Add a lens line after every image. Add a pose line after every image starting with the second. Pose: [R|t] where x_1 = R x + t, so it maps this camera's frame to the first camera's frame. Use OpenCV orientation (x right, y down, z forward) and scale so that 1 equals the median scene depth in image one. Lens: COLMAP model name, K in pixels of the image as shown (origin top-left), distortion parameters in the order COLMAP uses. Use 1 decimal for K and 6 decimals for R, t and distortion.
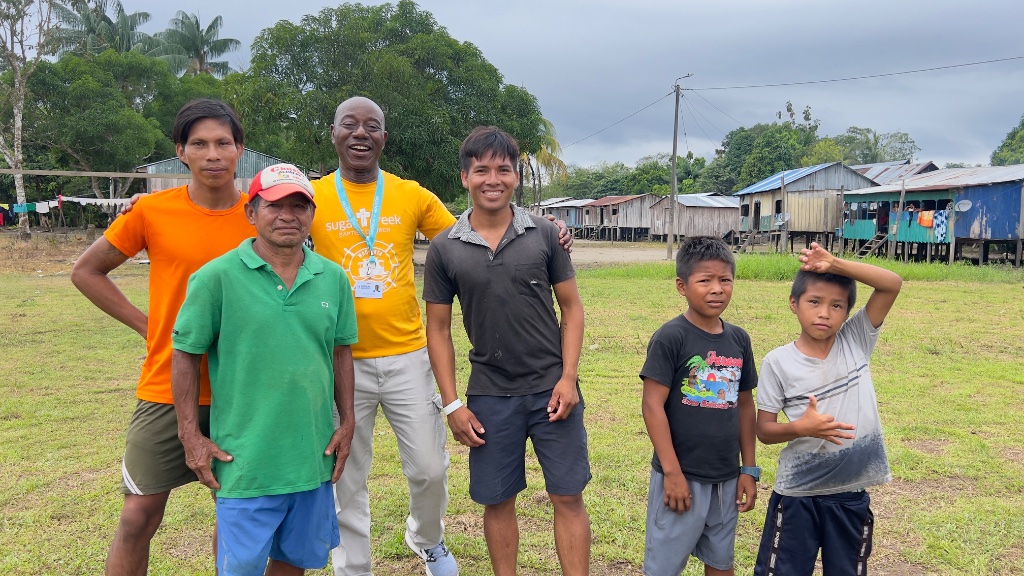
lens RADIAL K [[761.7, 0, 513.9], [0, 761.7, 292.9], [0, 0, 1]] dist [0.028268, -0.016829]
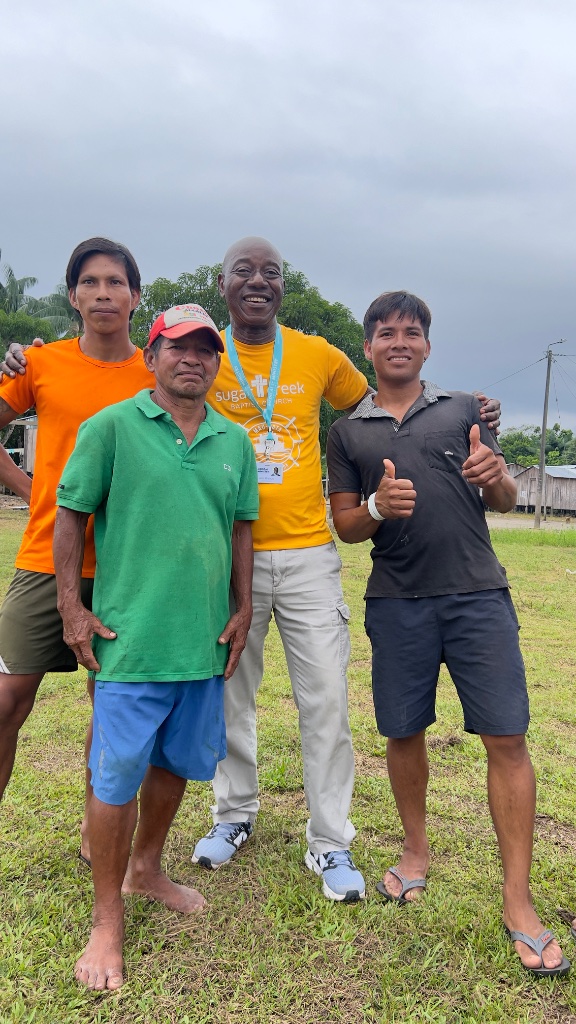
lens RADIAL K [[761.7, 0, 288.6], [0, 761.7, 508.2], [0, 0, 1]] dist [0.028268, -0.016829]
pose [[0.993705, 0.031875, -0.107397, -0.084427], [-0.039222, 0.996981, -0.067007, 0.117905], [0.104937, 0.070797, 0.991956, 0.154277]]
